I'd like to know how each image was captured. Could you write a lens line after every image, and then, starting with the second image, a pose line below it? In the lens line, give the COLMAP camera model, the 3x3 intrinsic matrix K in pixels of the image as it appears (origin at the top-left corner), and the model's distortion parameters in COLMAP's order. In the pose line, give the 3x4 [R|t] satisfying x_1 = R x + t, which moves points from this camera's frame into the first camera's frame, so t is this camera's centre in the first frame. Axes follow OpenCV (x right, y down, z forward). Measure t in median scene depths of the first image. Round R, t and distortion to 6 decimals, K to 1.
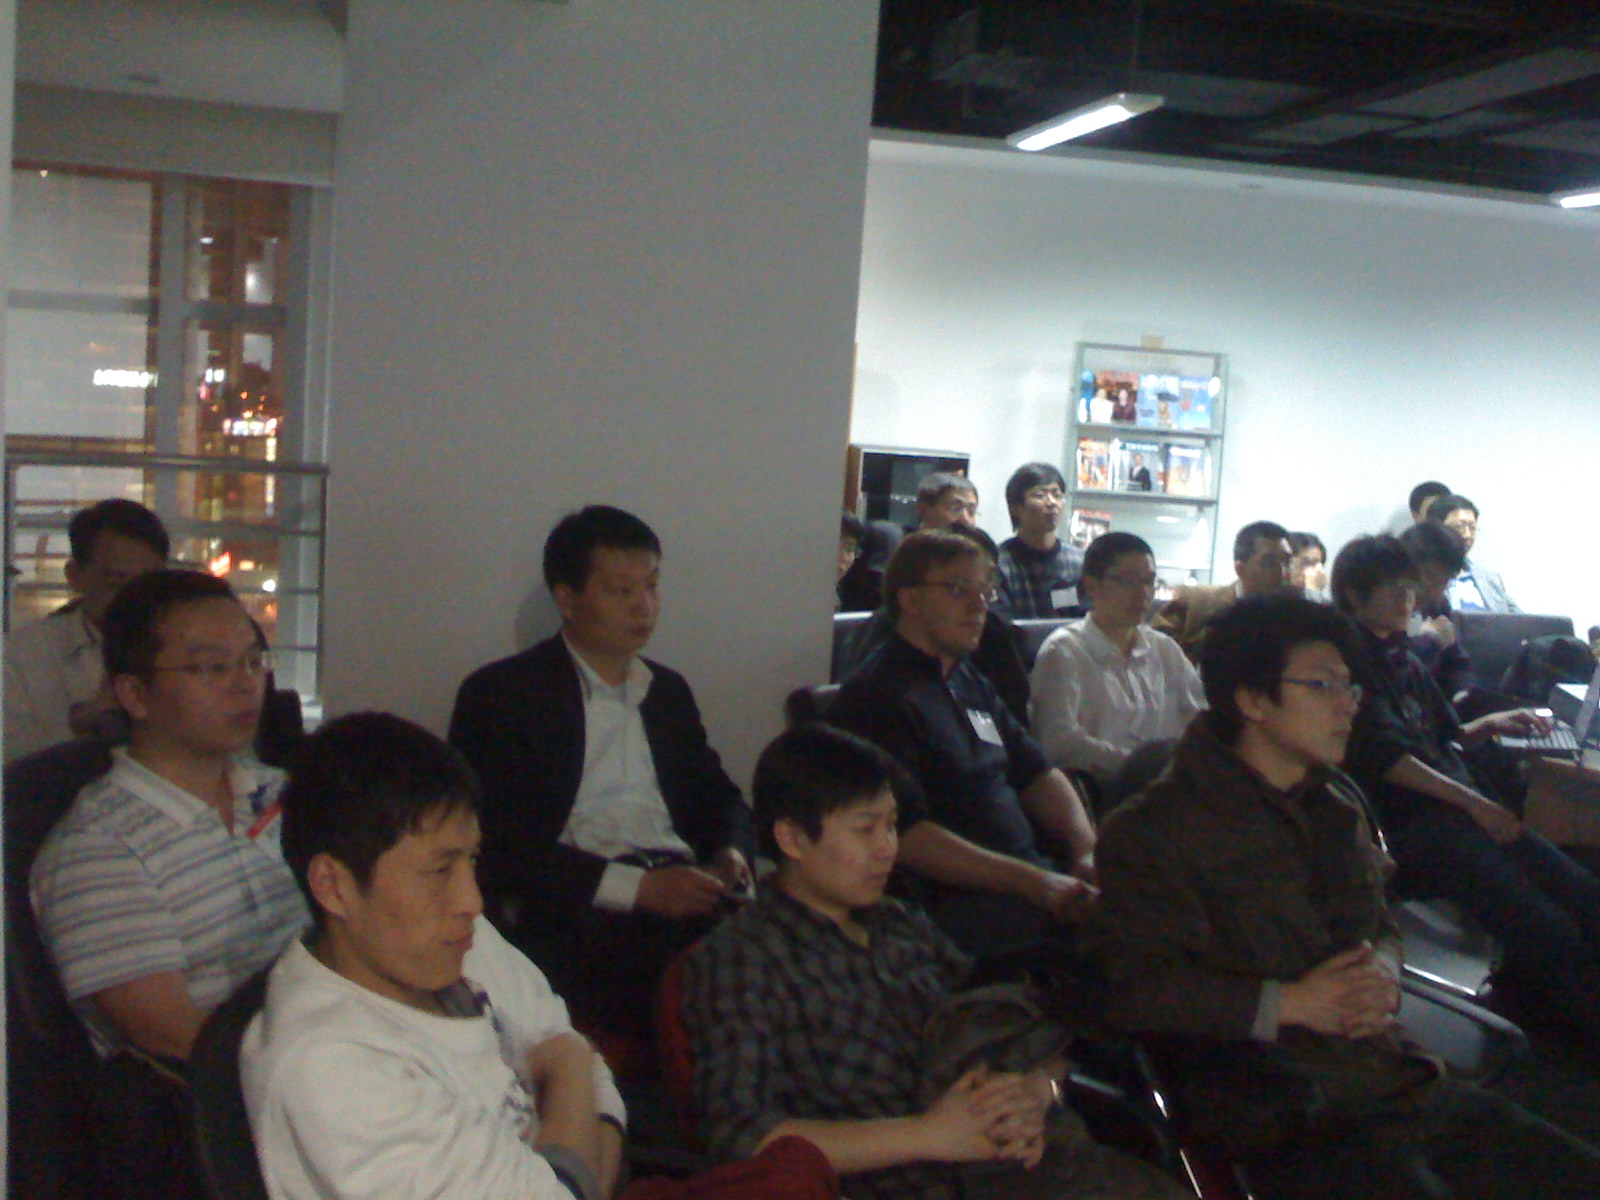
lens RADIAL K [[1689.0, 0, 862.9], [0, 1689.0, 574.4], [0, 0, 1]] dist [0.069438, -0.352400]
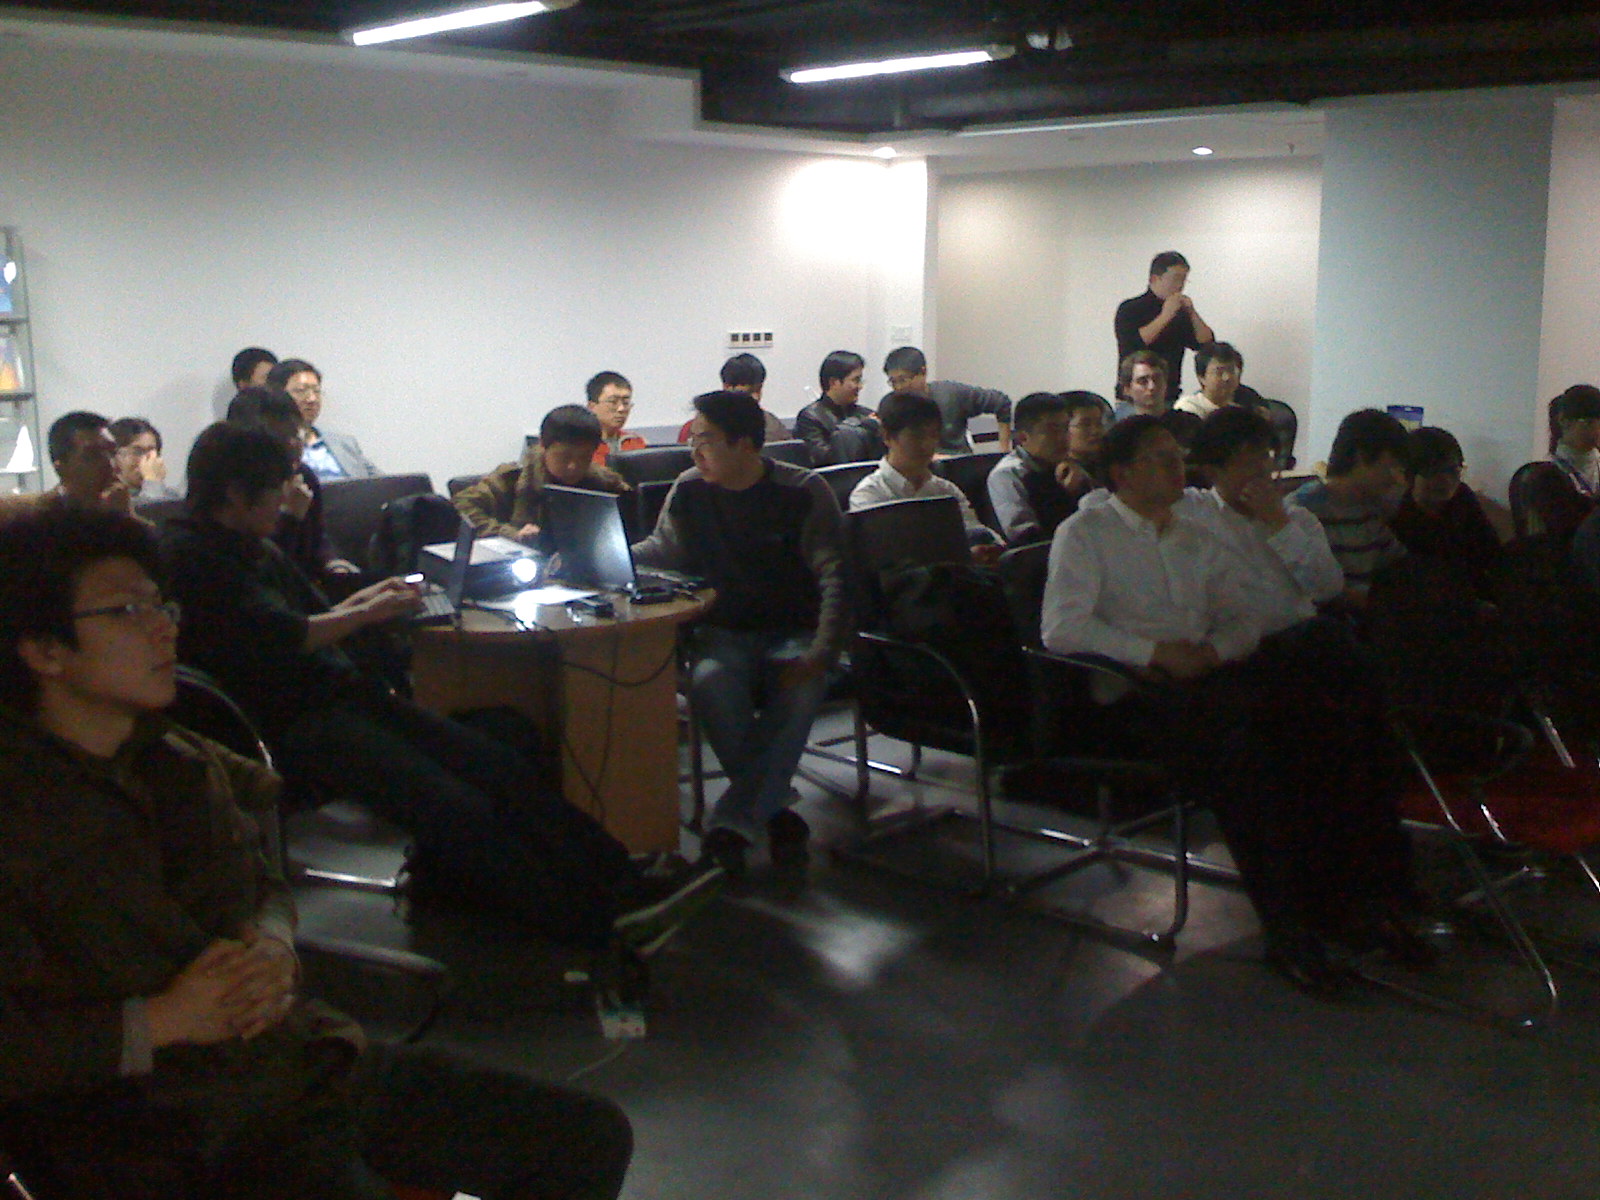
lens RADIAL K [[1703.6, 0, 873.3], [0, 1703.6, 570.6], [0, 0, 1]] dist [0.023011, -0.210547]
pose [[0.786915, -0.172465, 0.592470, 0.043240], [0.127289, 0.984866, 0.117626, -0.001875], [-0.603791, -0.017147, 0.796959, 0.092369]]
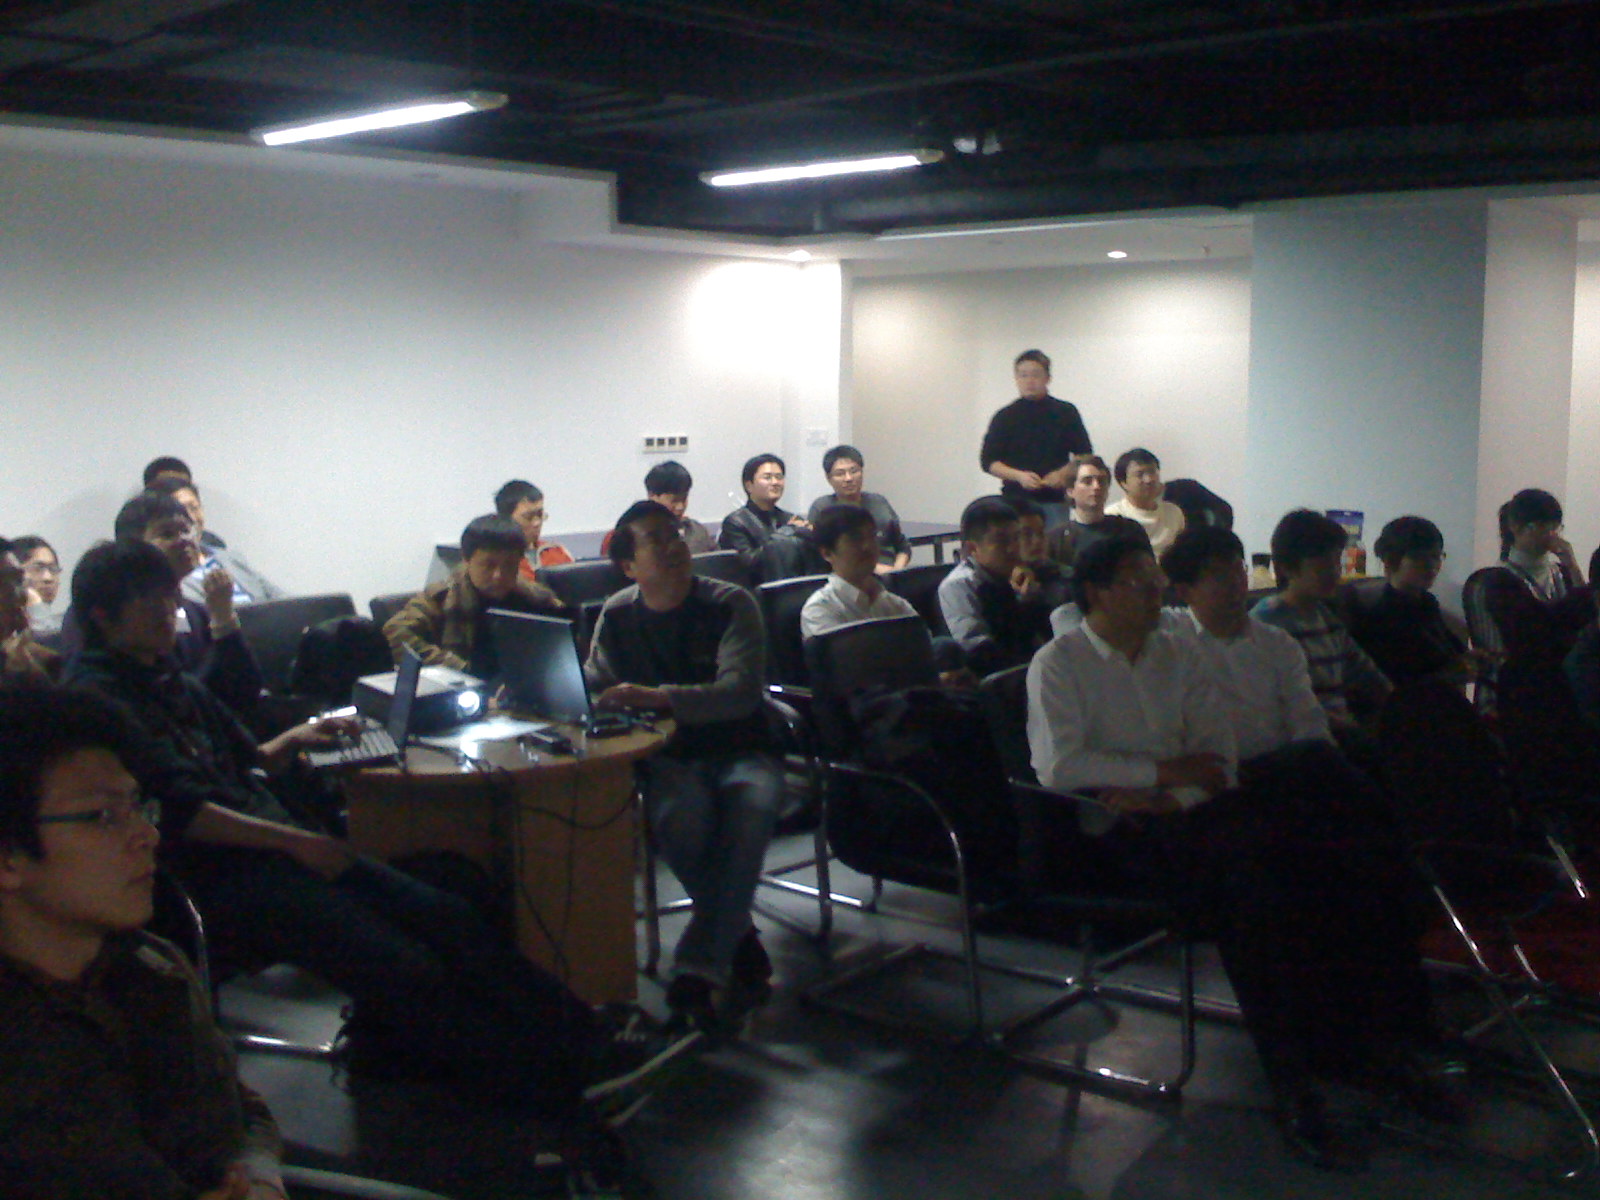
lens RADIAL K [[1689.0, 0, 862.9], [0, 1689.0, 574.4], [0, 0, 1]] dist [0.069438, -0.352400]
pose [[0.745665, -0.150166, 0.649179, 0.042989], [0.134136, 0.988158, 0.074504, -0.019679], [-0.652680, 0.031523, 0.756978, 0.164418]]
